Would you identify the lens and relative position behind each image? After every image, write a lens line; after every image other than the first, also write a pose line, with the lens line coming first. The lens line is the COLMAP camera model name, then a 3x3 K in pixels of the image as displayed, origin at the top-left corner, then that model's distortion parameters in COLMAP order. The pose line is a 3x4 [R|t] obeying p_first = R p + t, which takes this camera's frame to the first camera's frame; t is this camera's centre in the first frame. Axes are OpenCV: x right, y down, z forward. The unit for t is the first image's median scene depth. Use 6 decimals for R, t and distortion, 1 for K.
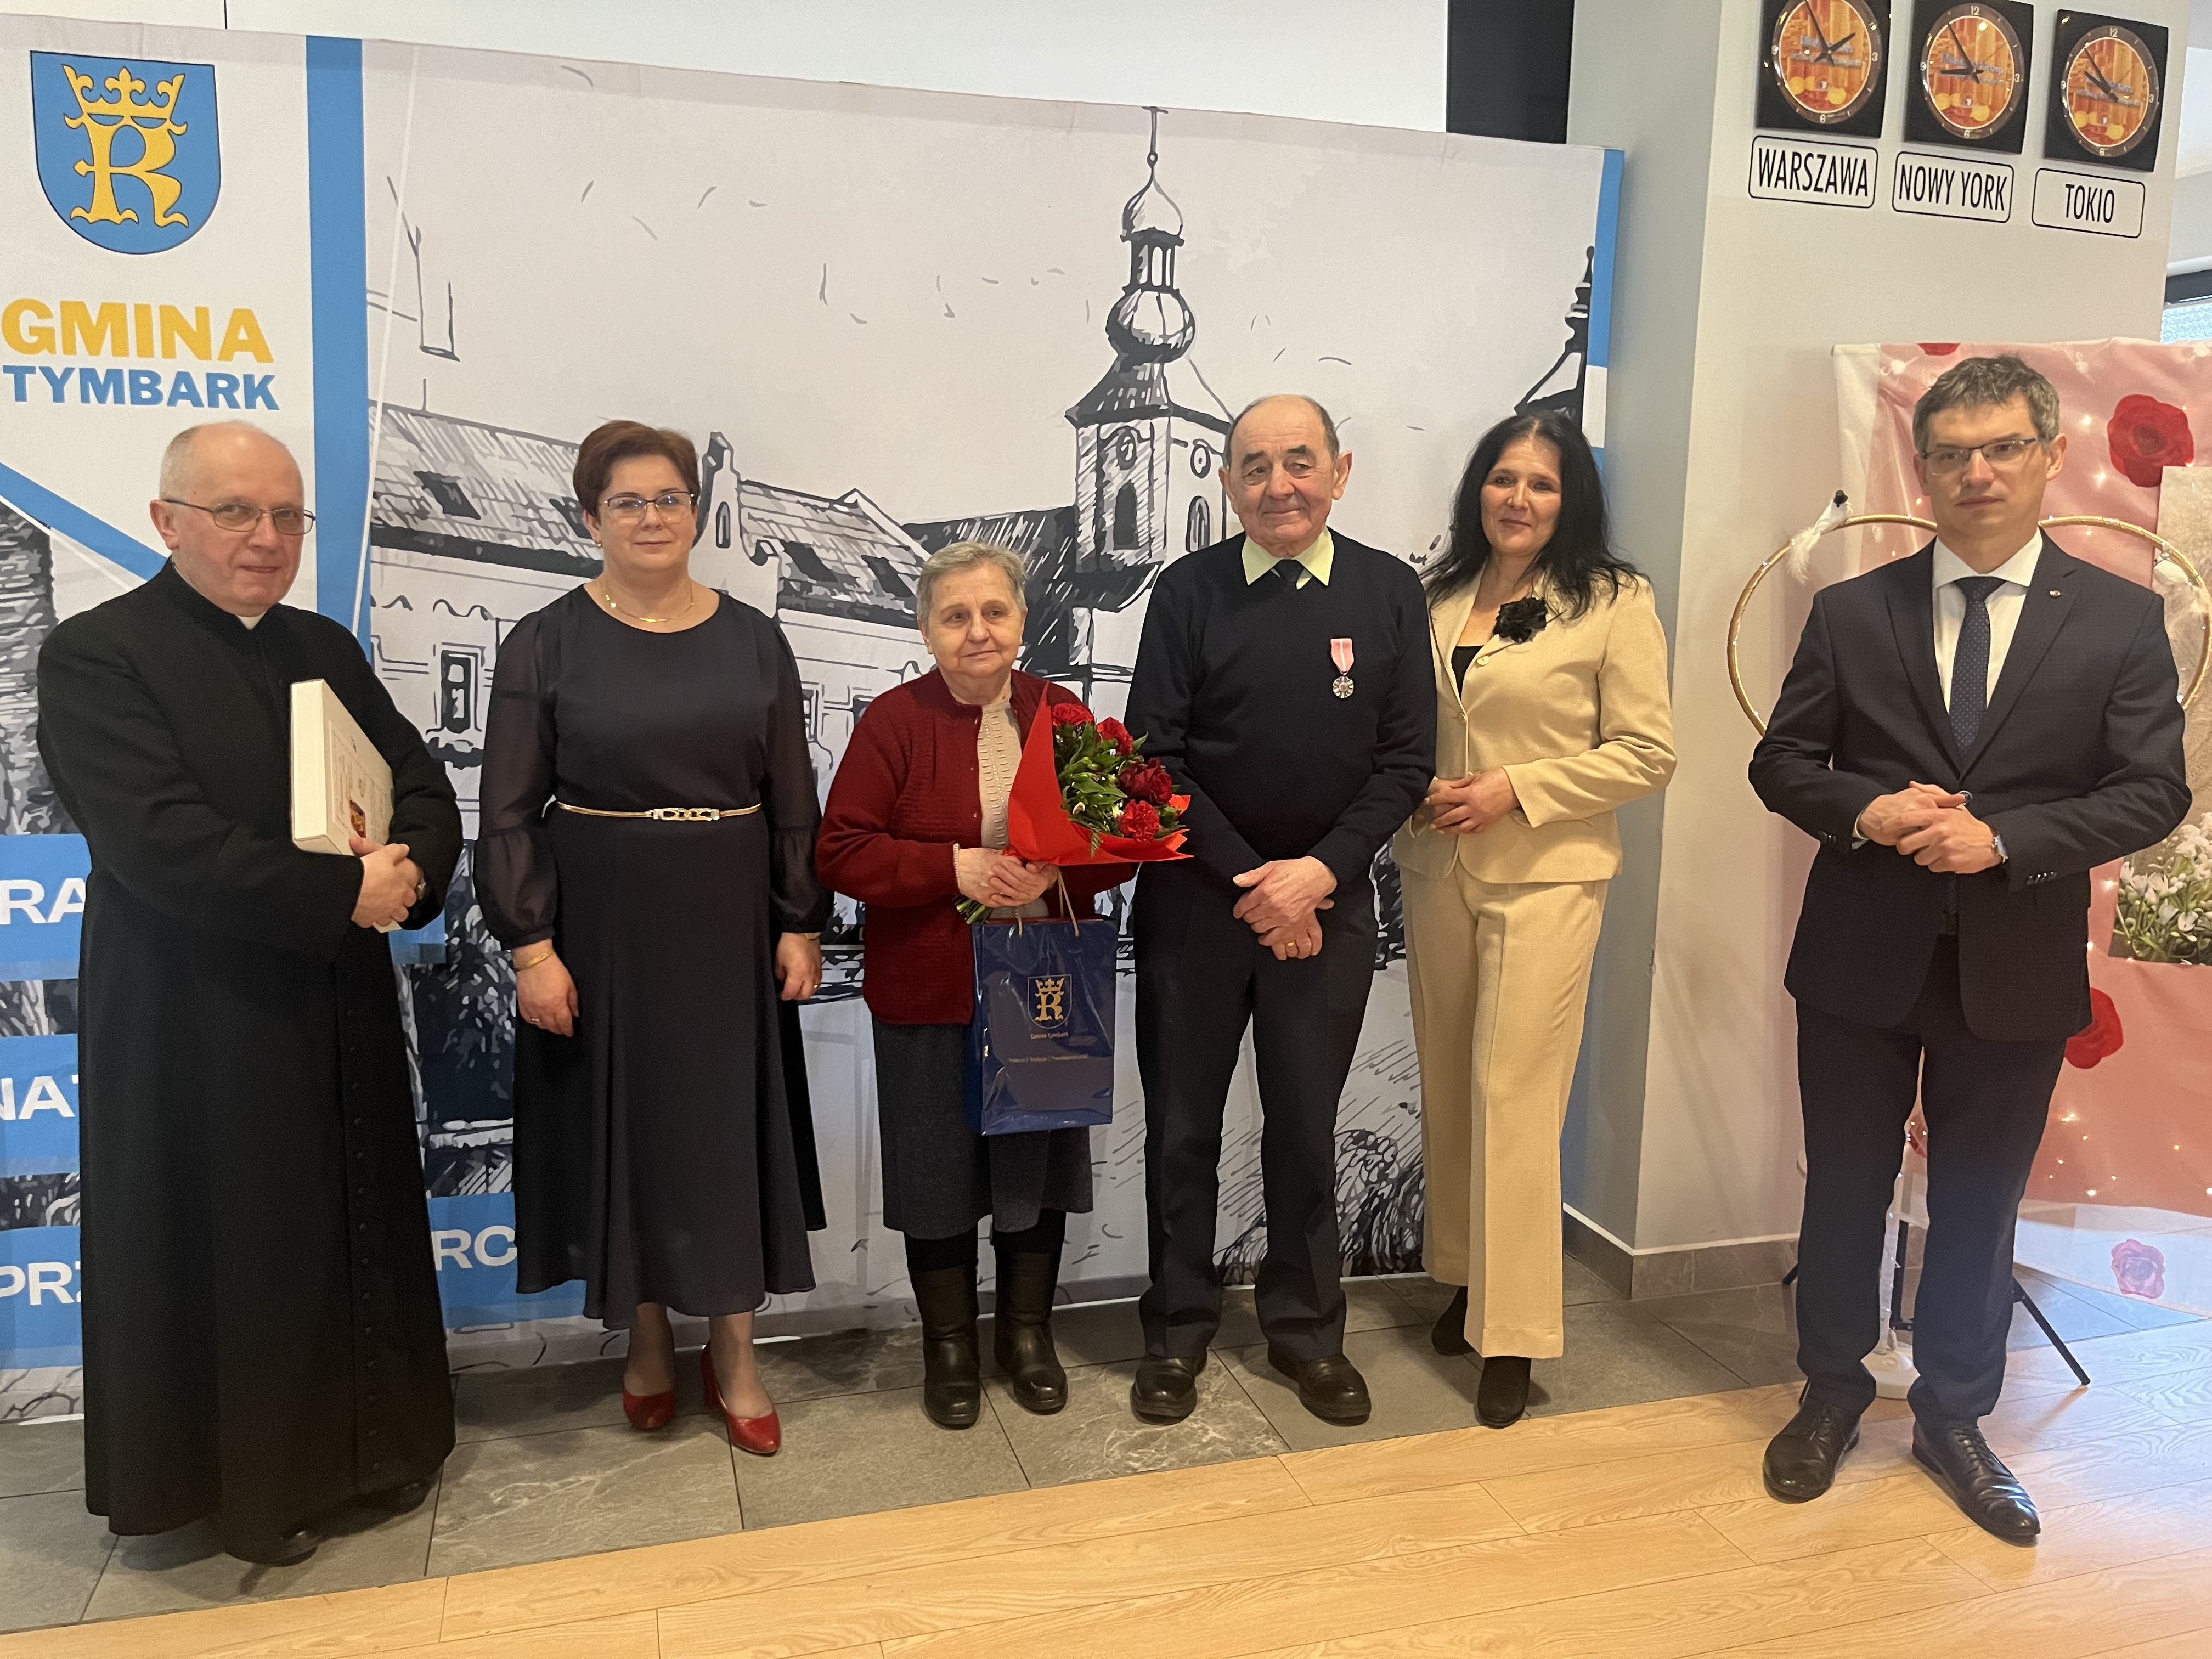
lens RADIAL K [[1699.2, 0, 1093.2], [0, 1699.2, 849.4], [0, 0, 1]] dist [0.075123, -0.117168]
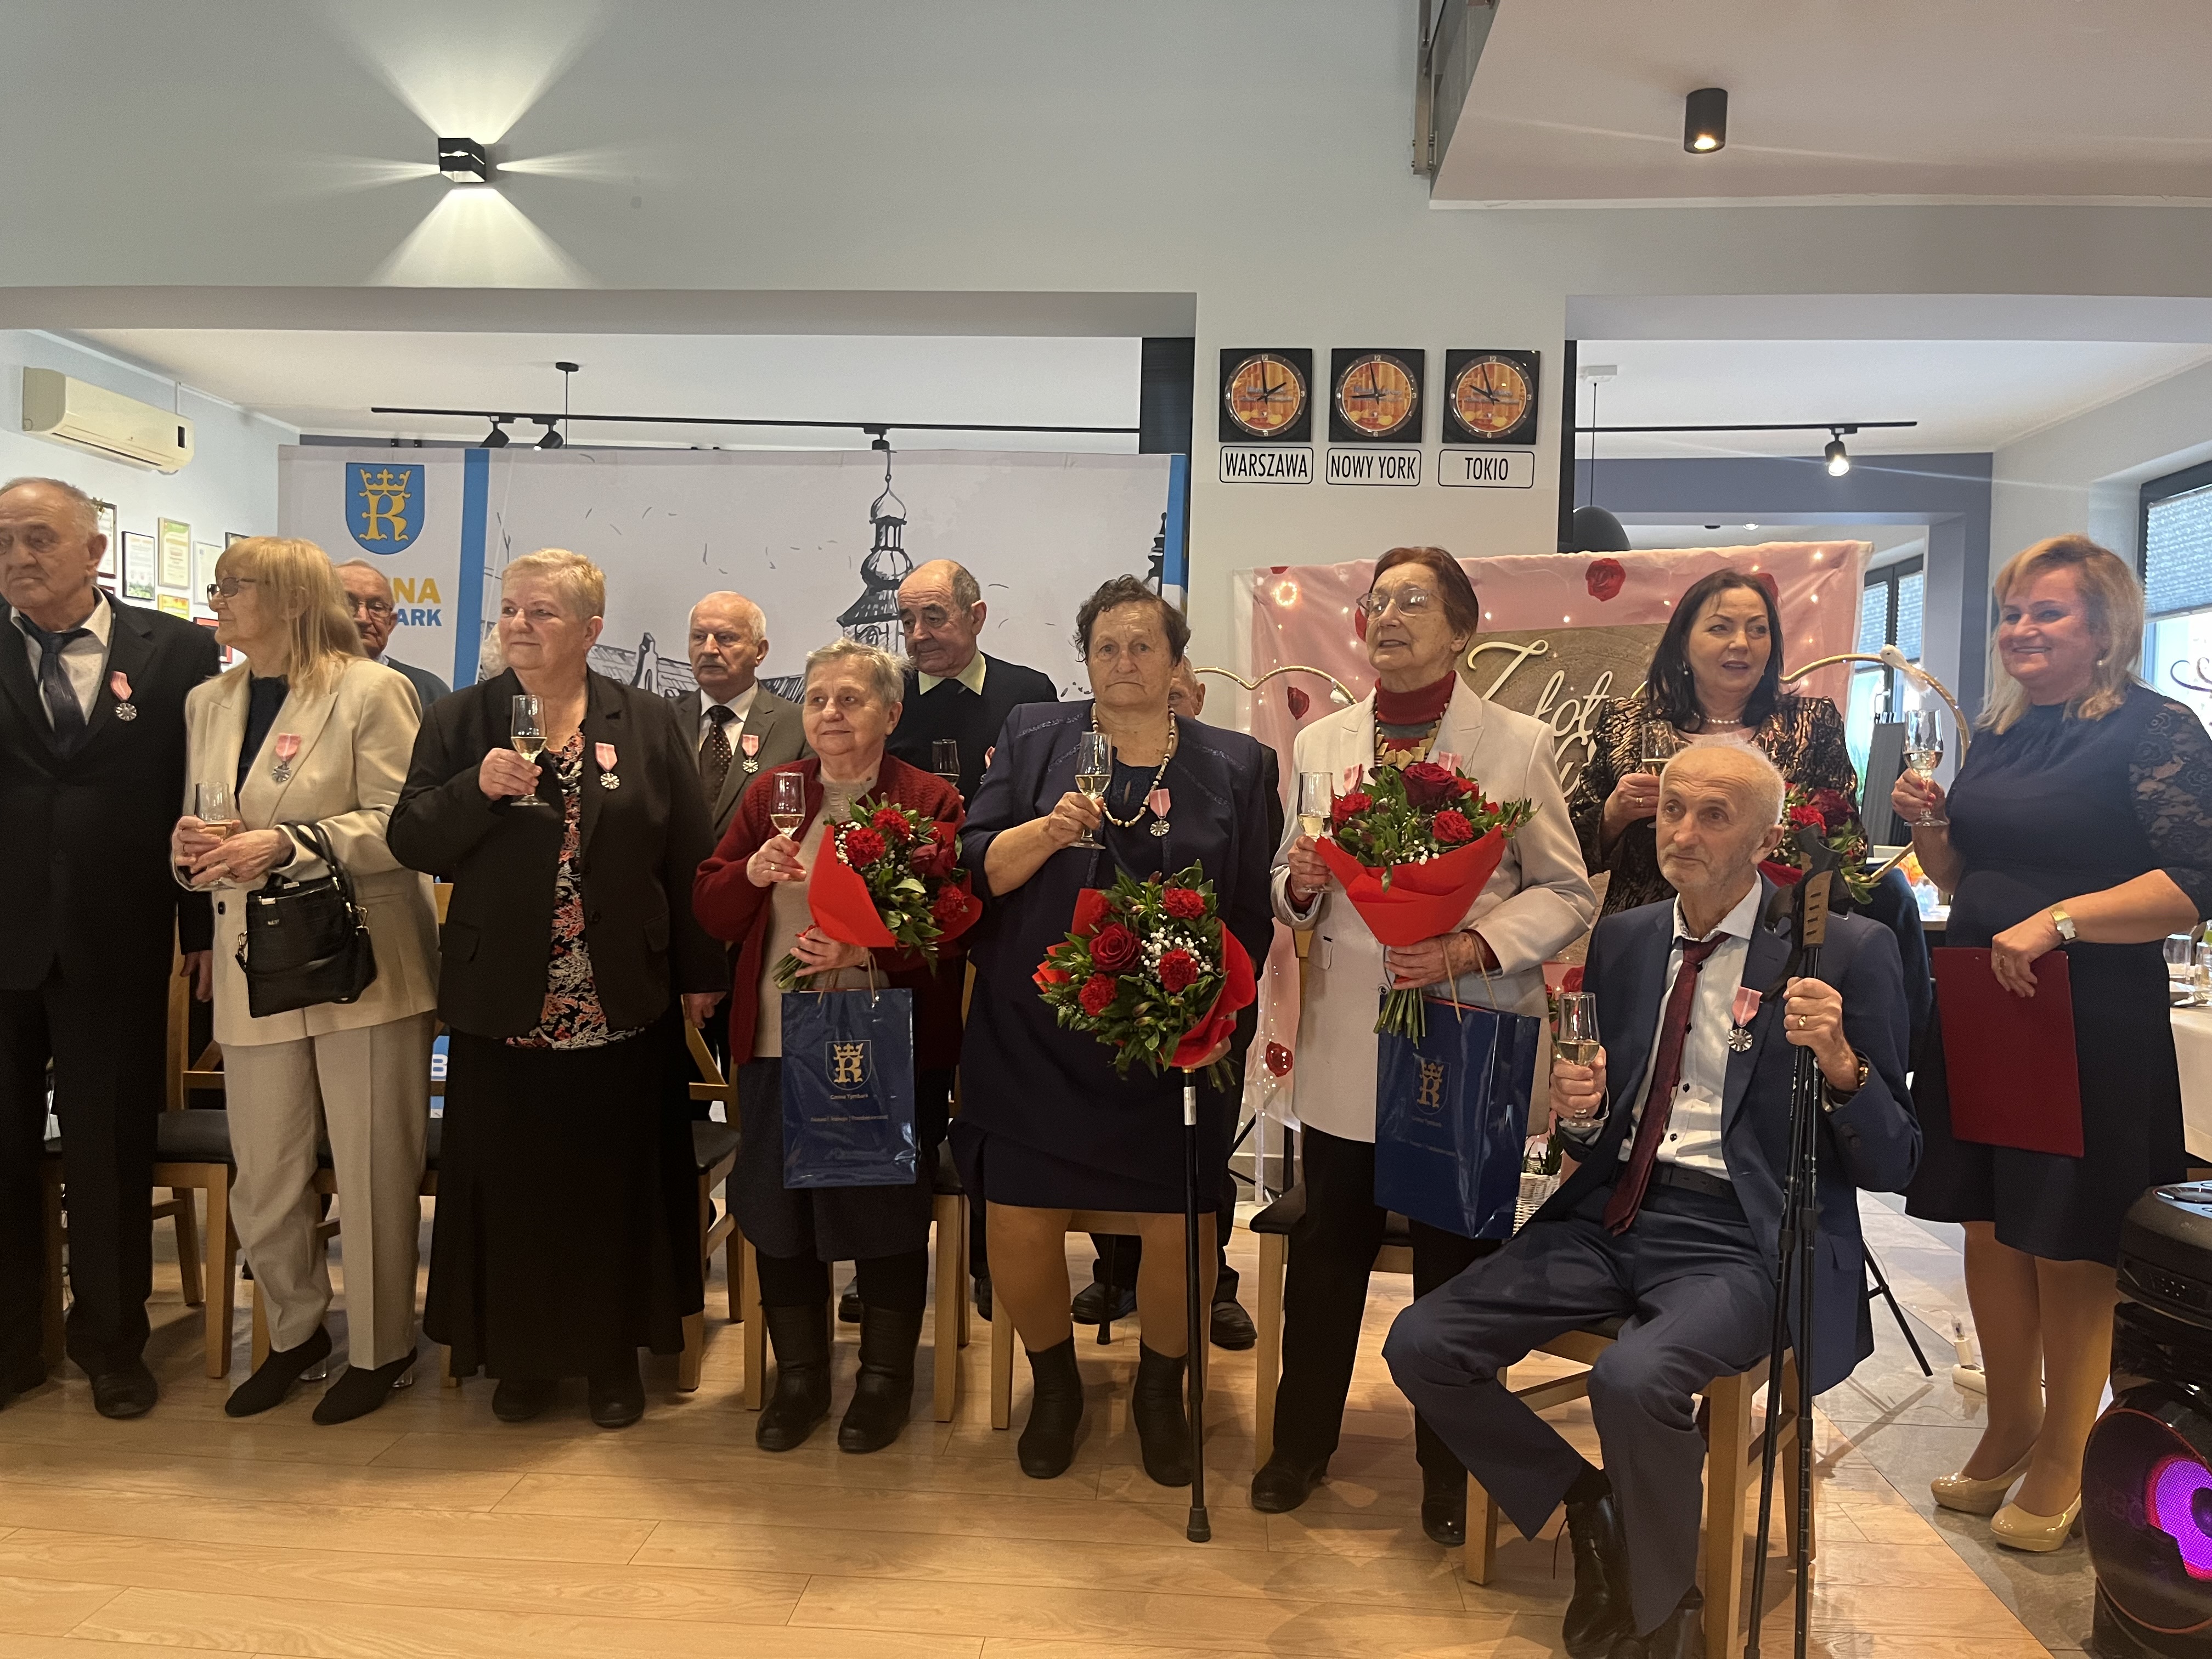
lens RADIAL K [[1693.3, 0, 1099.7], [0, 1693.3, 825.4], [0, 0, 1]] dist [0.067325, -0.125538]
pose [[0.935835, 0.019124, -0.351919, 0.858339], [-0.068080, 0.989529, -0.127270, 0.159725], [0.345800, 0.143062, 0.927338, -0.499746]]
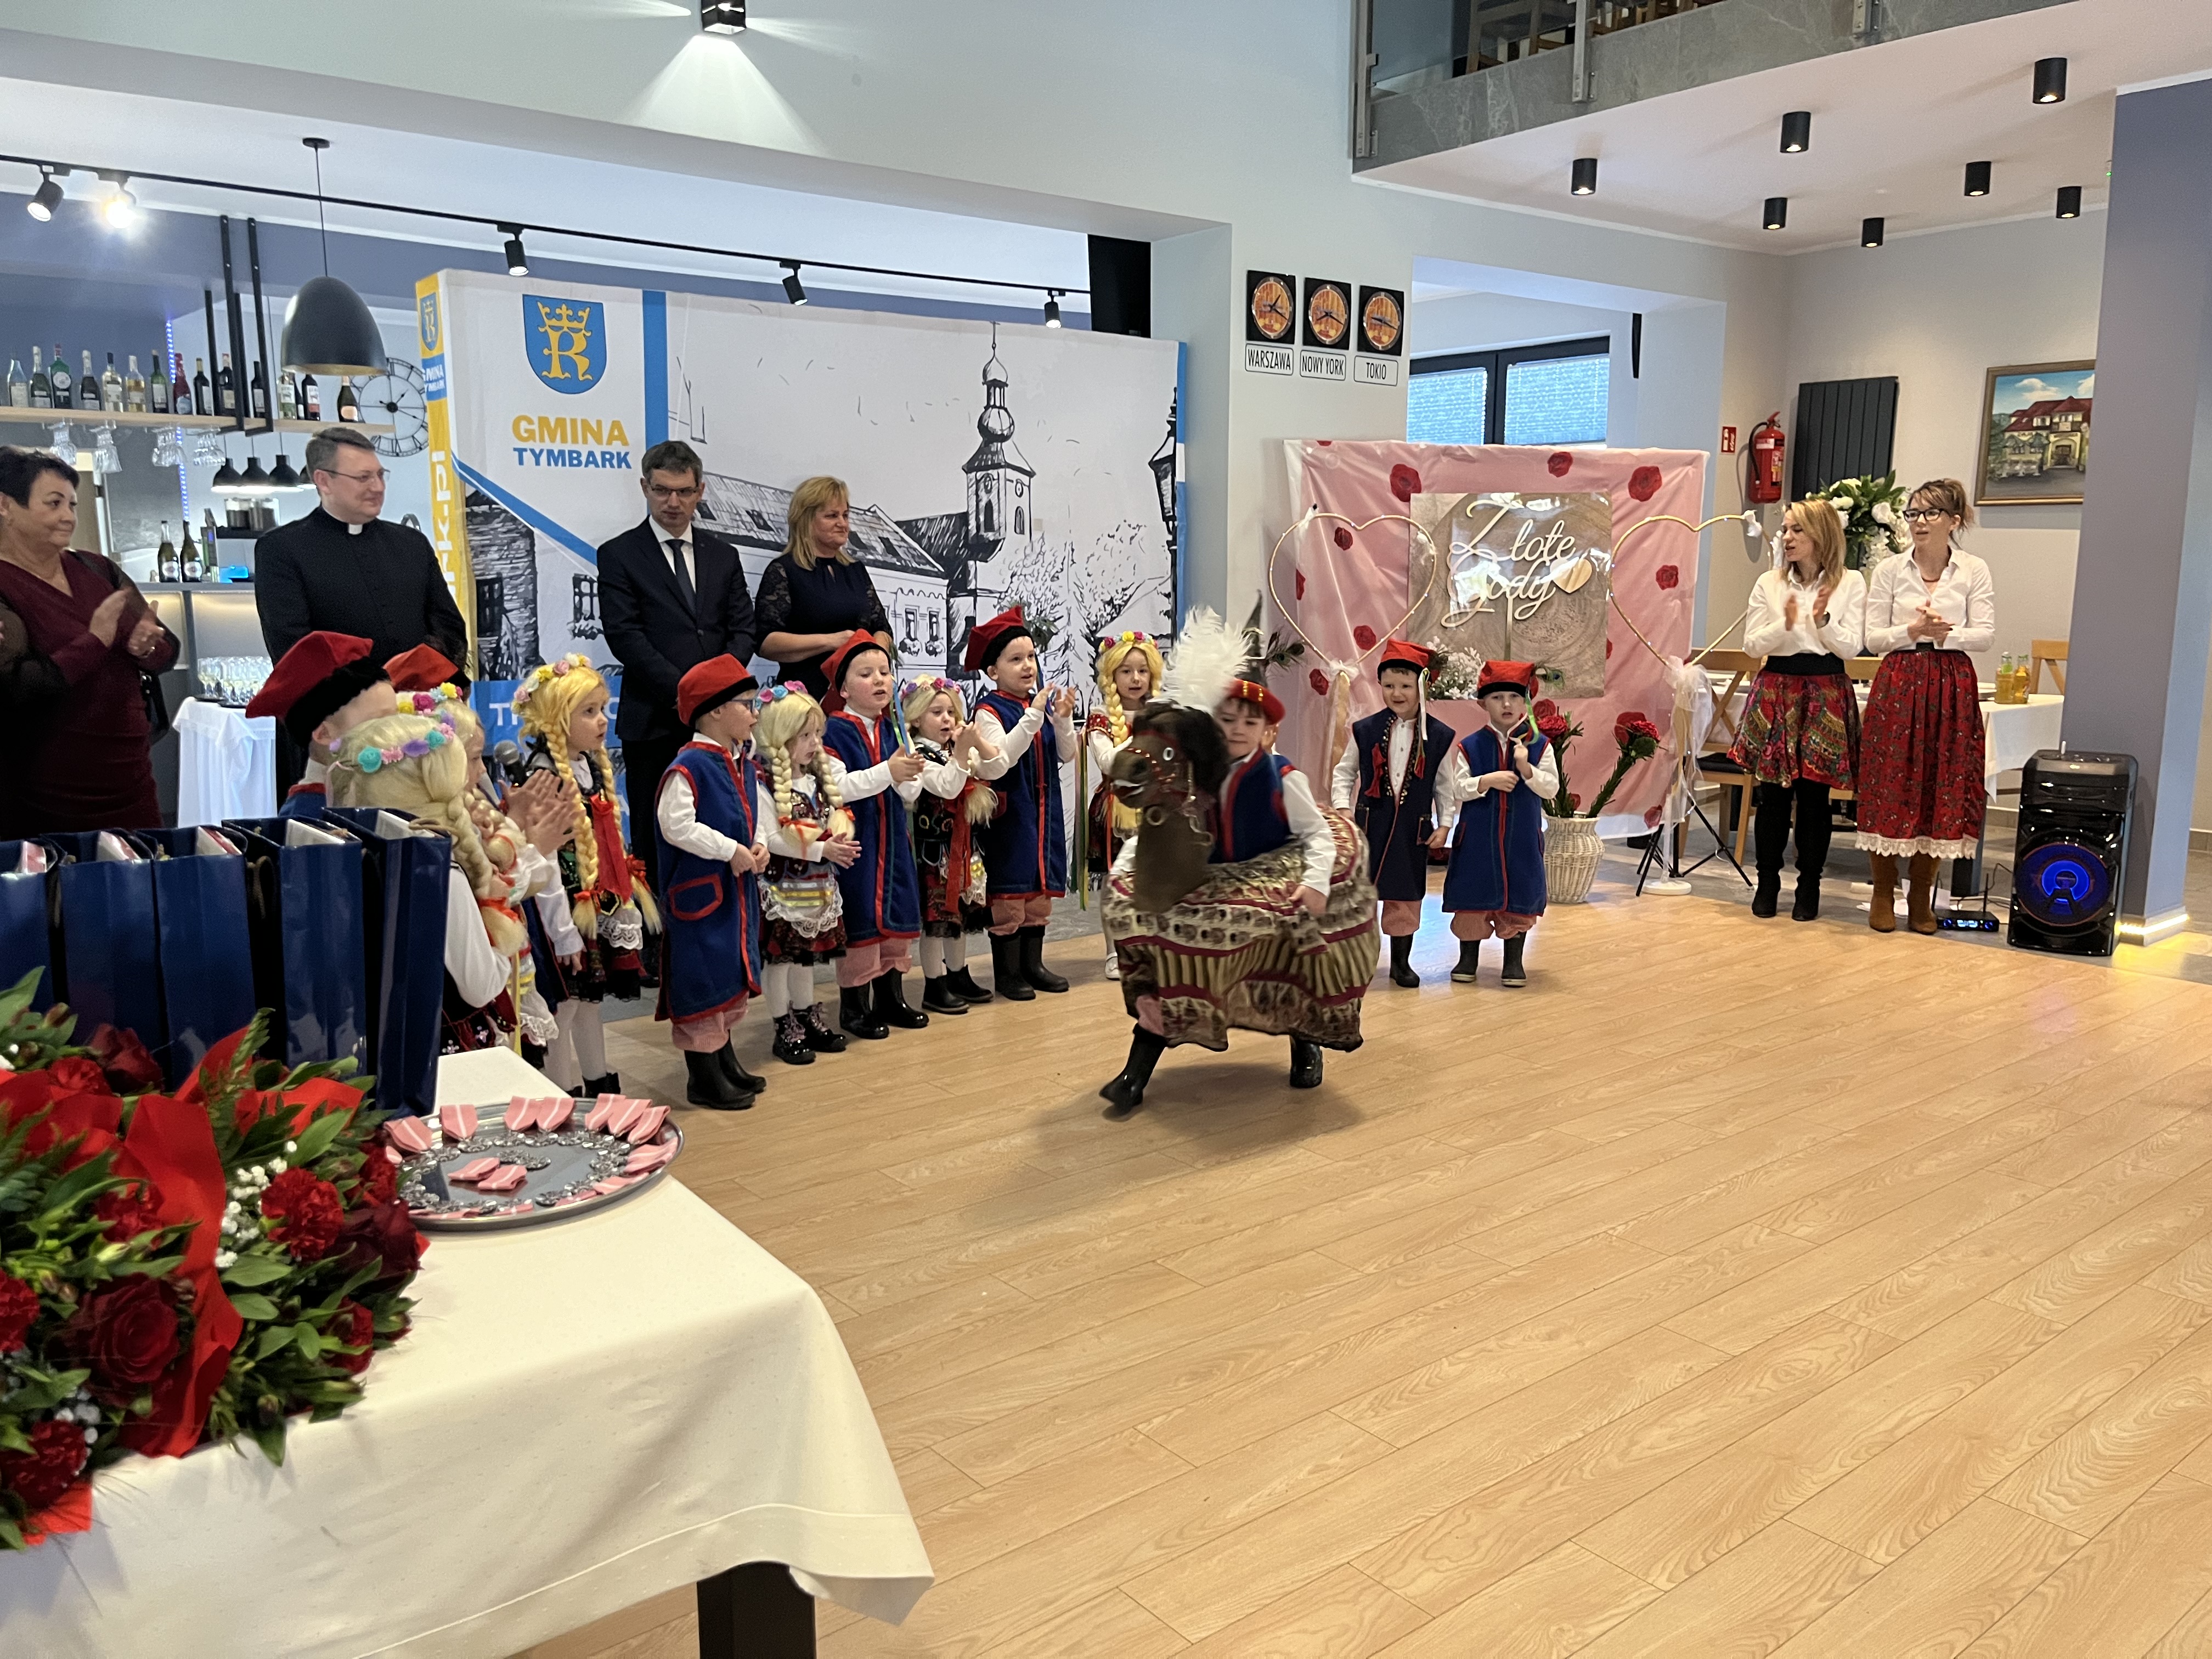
lens RADIAL K [[1747.4, 0, 1112.4], [0, 1747.4, 849.8], [0, 0, 1]] dist [0.069122, -0.110904]
pose [[0.921282, -0.080083, 0.380559, -0.697047], [0.077339, 0.996750, 0.022525, 0.175025], [-0.381126, 0.008680, 0.924482, -1.038688]]
